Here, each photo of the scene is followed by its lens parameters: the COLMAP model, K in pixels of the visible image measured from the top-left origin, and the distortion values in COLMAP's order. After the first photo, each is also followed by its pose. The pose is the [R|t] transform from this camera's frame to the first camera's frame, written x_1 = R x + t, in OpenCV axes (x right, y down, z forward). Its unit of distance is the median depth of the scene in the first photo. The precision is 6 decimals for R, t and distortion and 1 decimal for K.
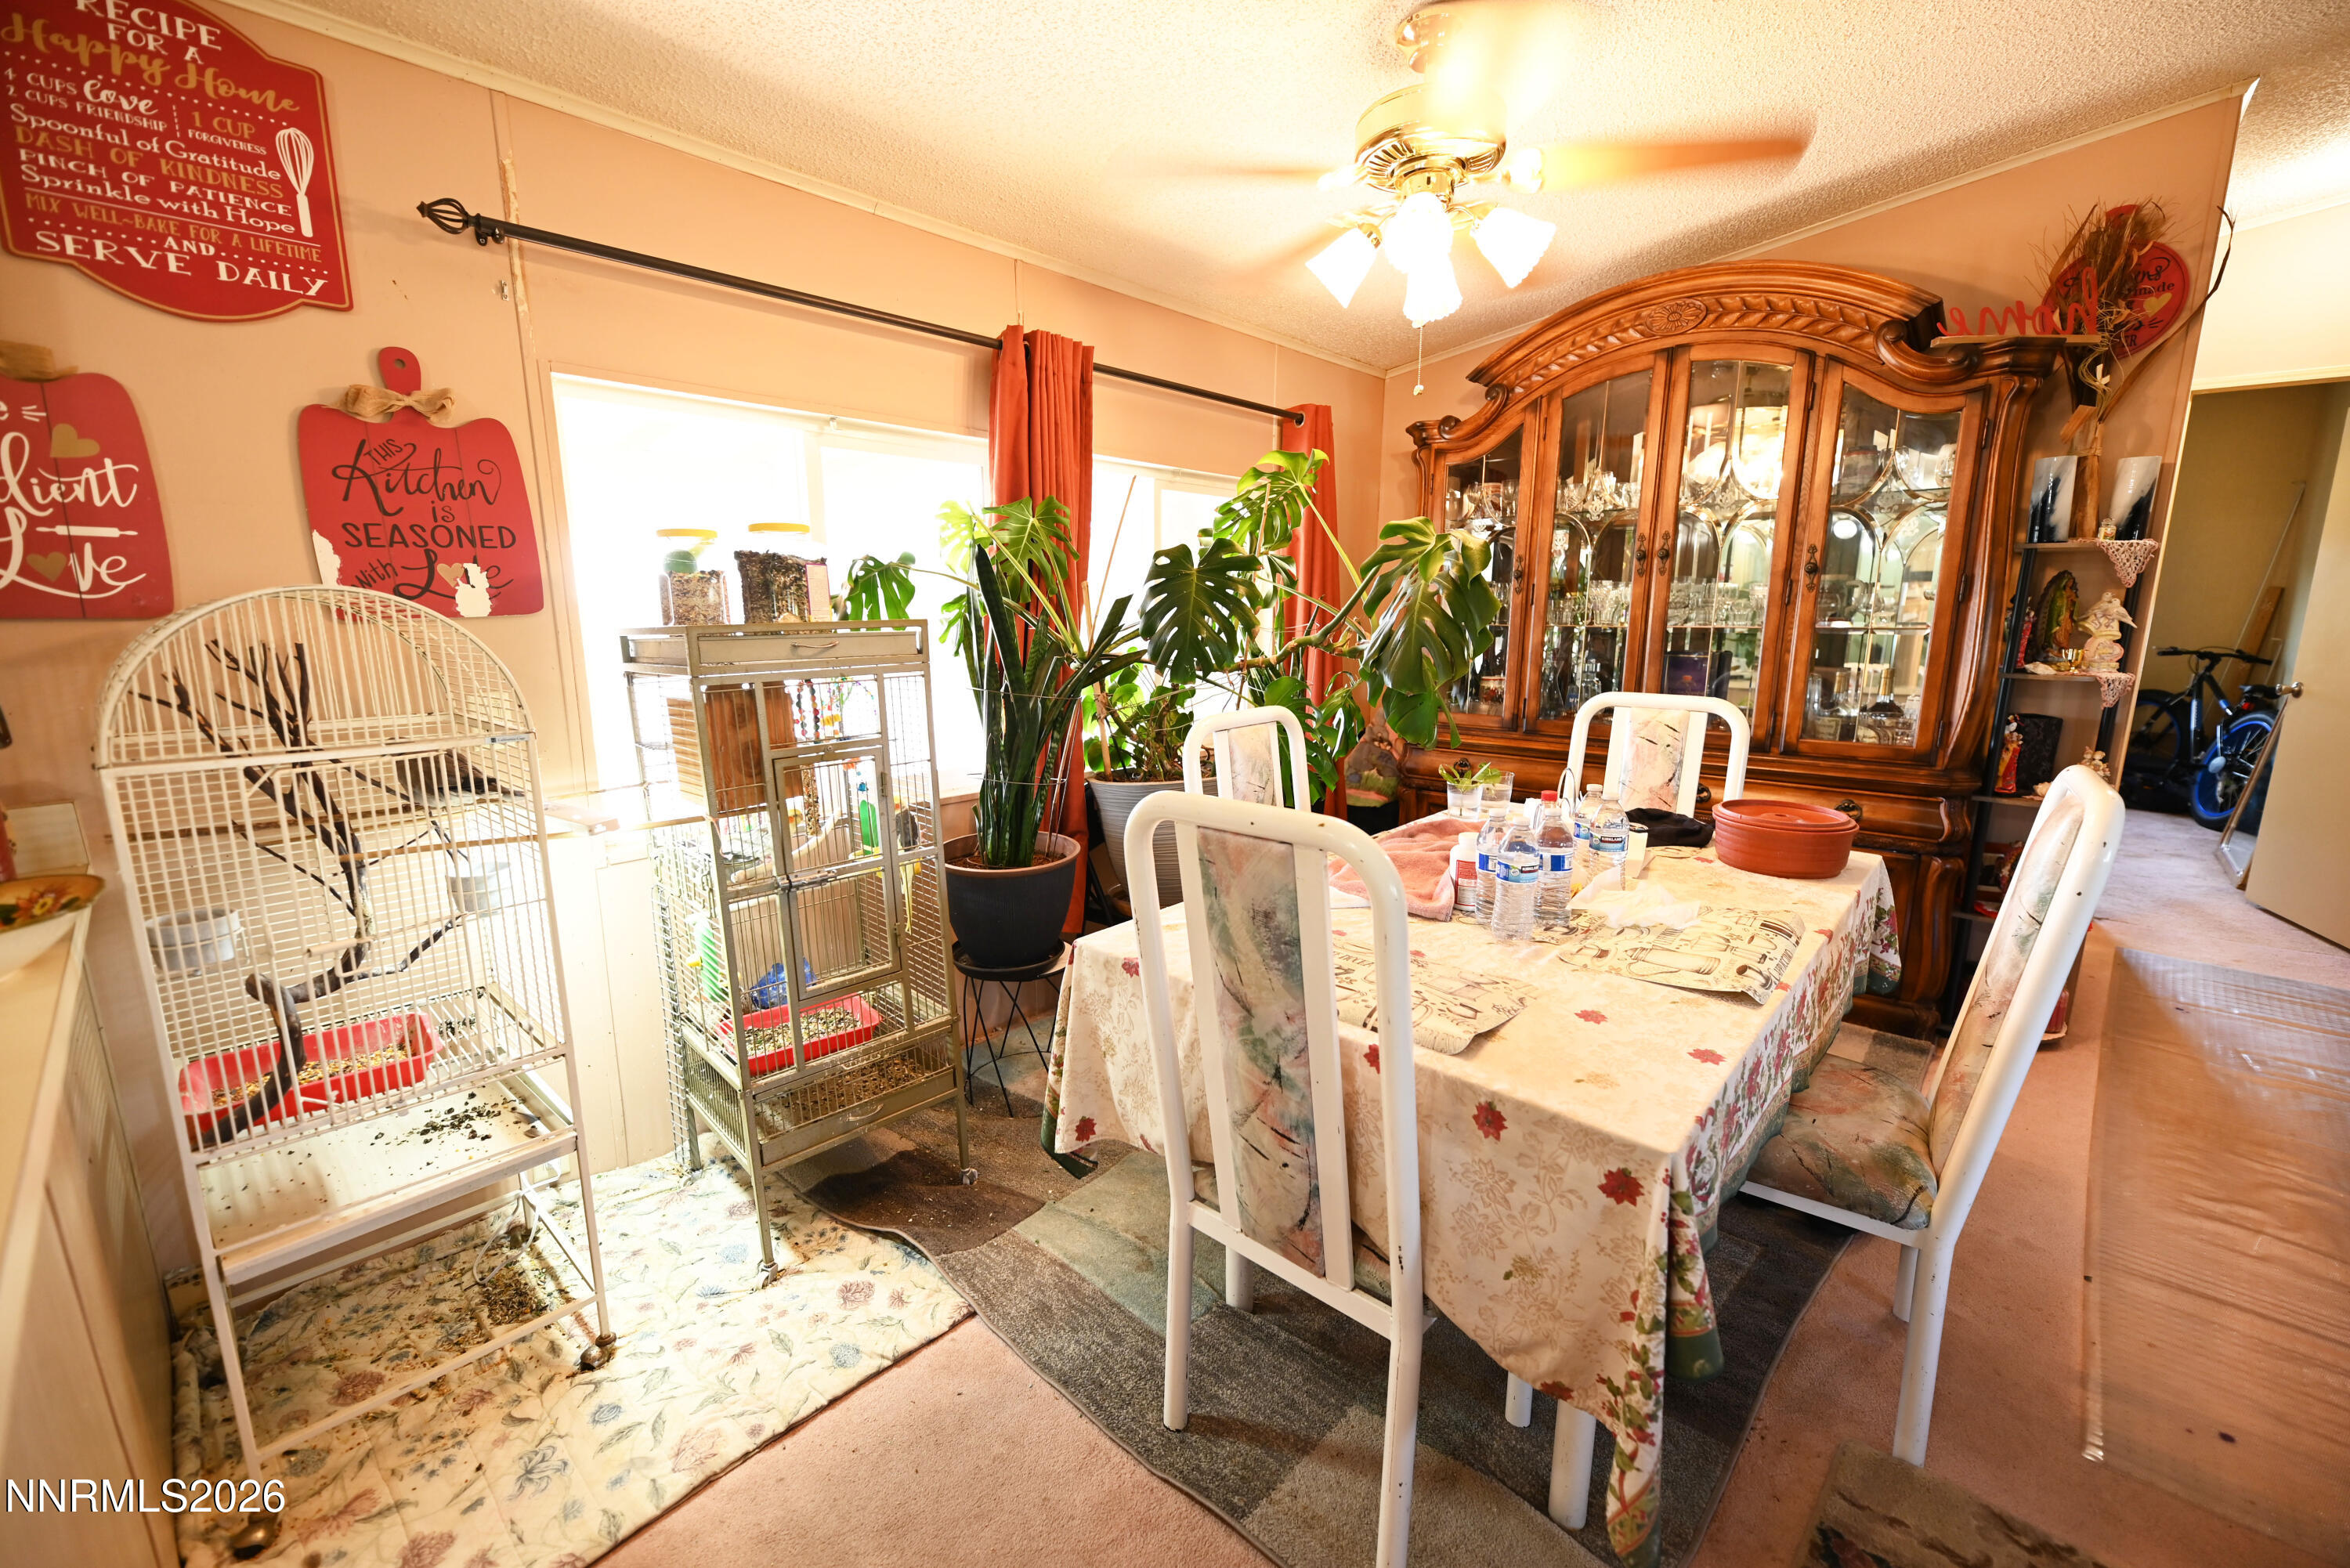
lens RADIAL K [[942.9, 0, 1171.8], [0, 942.9, 793.2], [0, 0, 1]] dist [-0.006366, -0.000783]
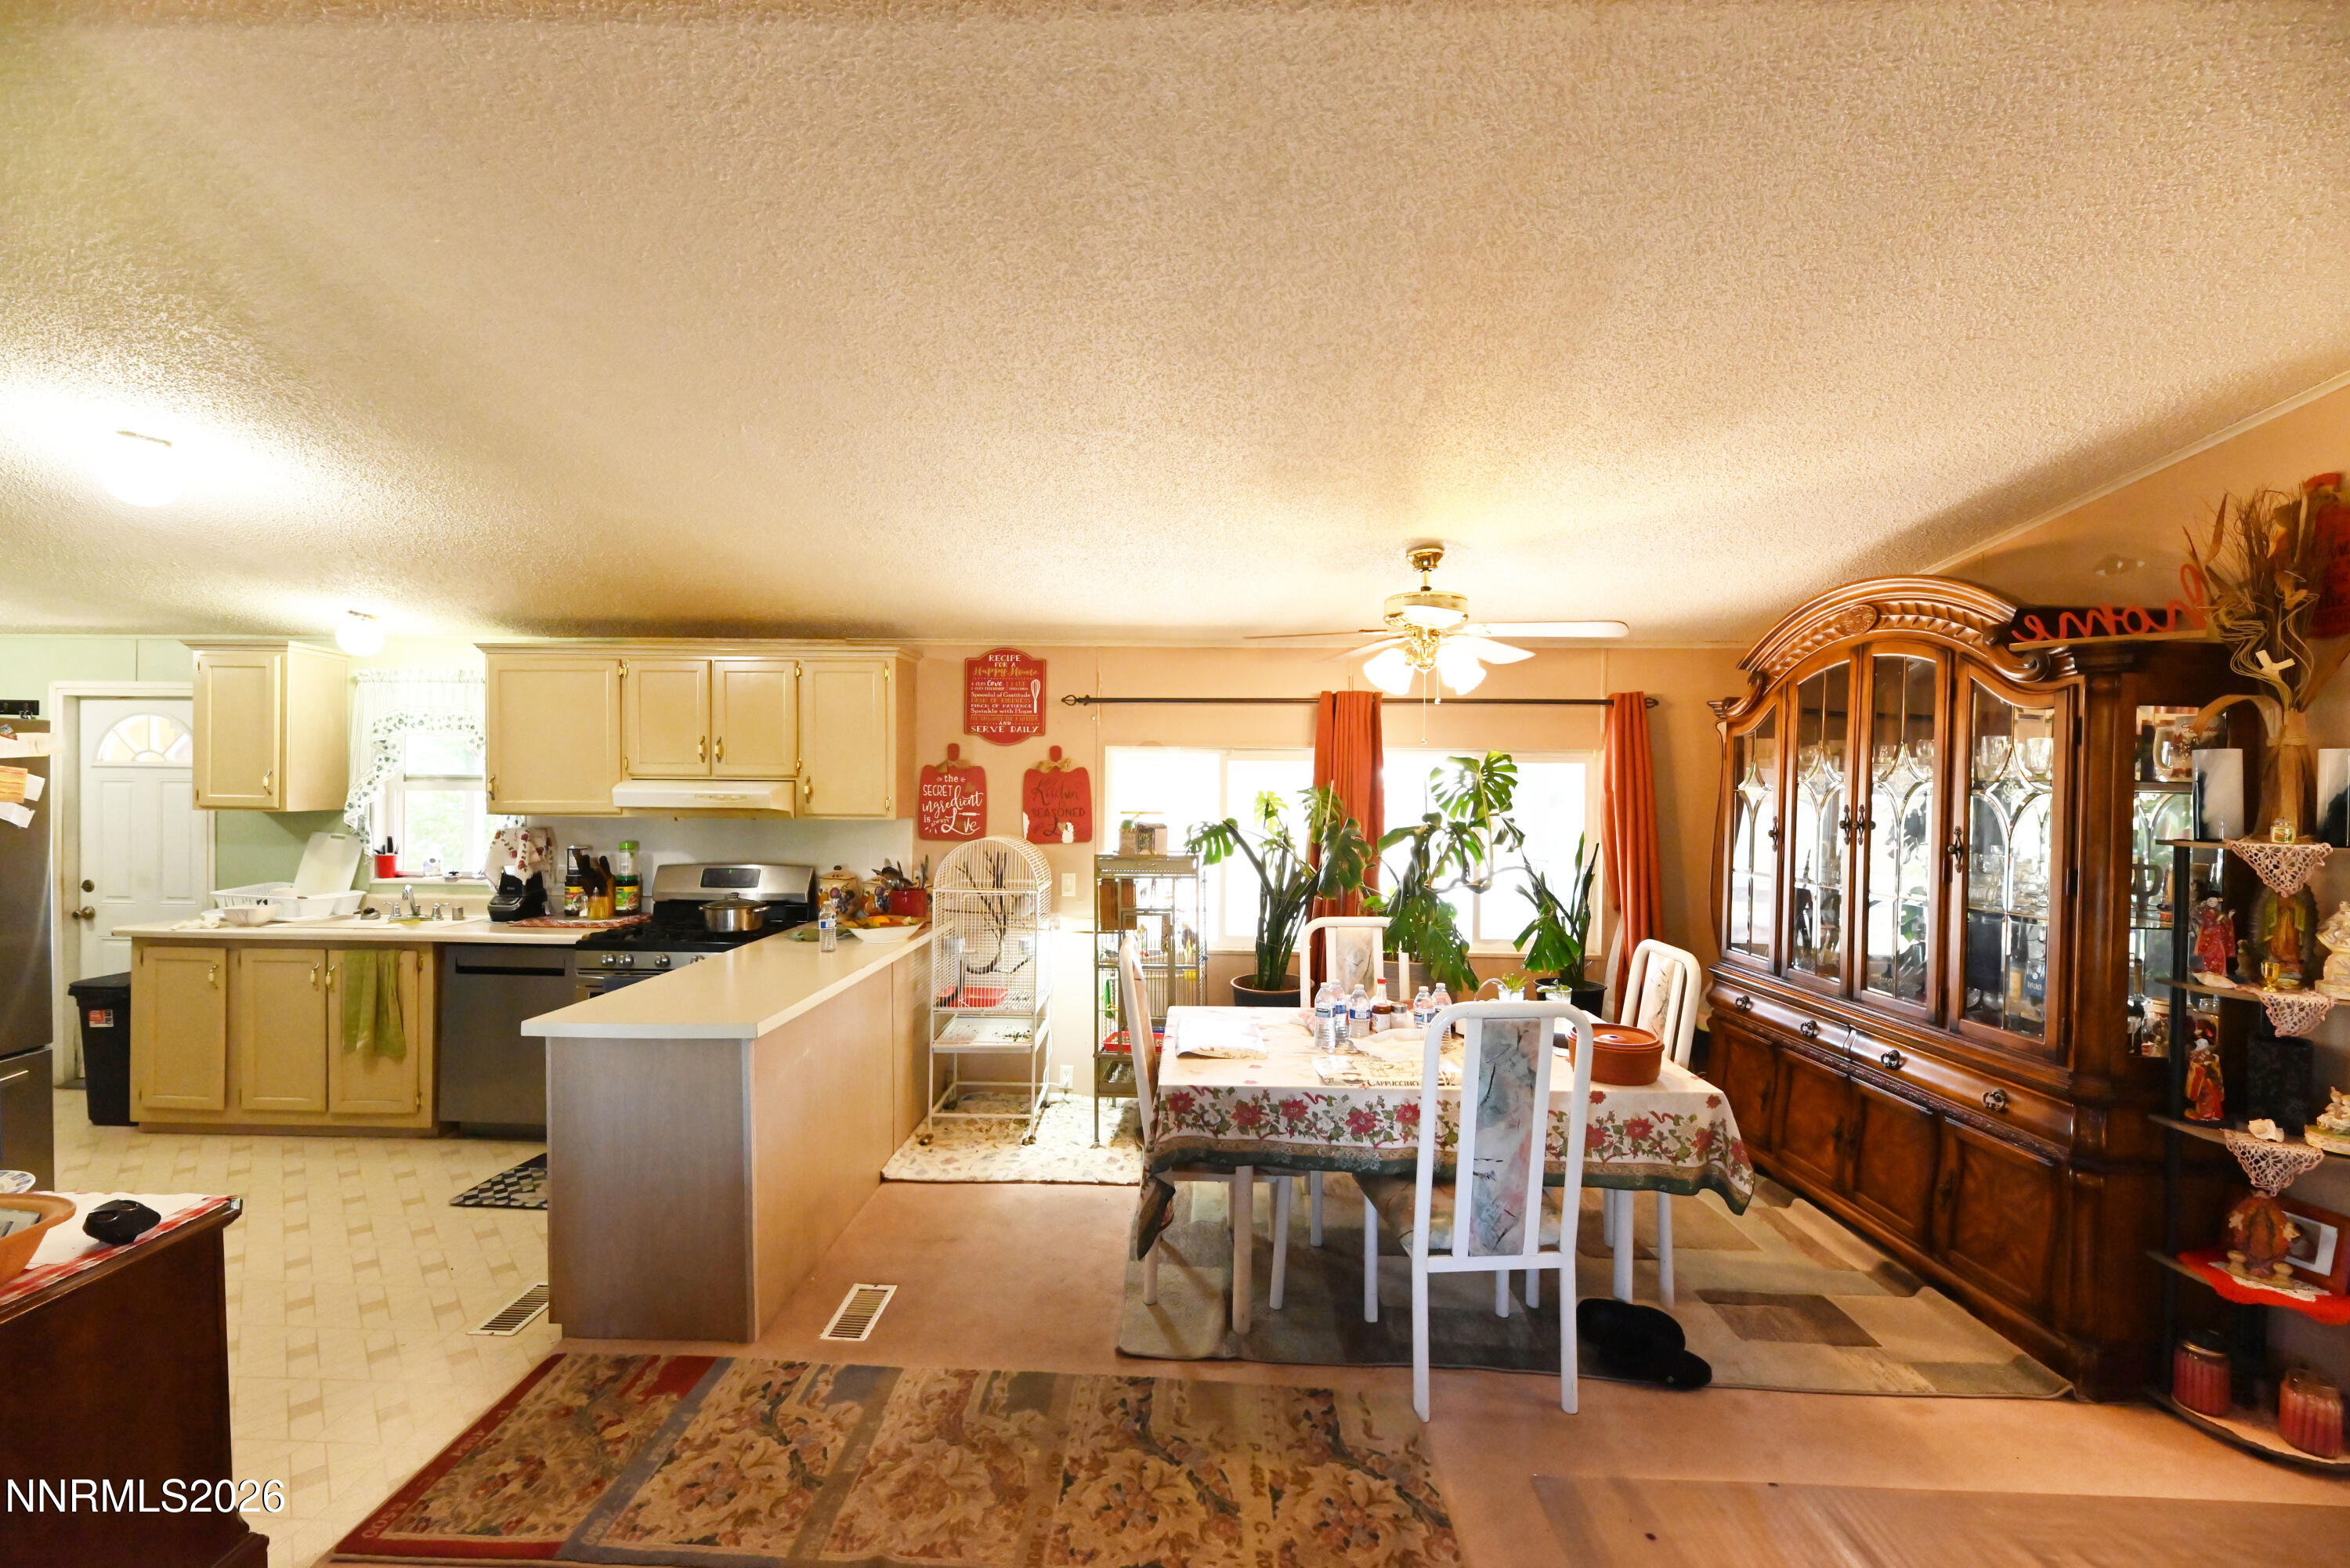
lens RADIAL K [[942.9, 0, 1173.6], [0, 942.9, 790.7], [0, 0, 1]] dist [-0.006366, -0.000783]
pose [[0.661898, 0.016854, -0.749405, 1.433516], [-0.156952, 0.980703, -0.116569, -0.079428], [0.732979, 0.194777, 0.651770, -0.503648]]
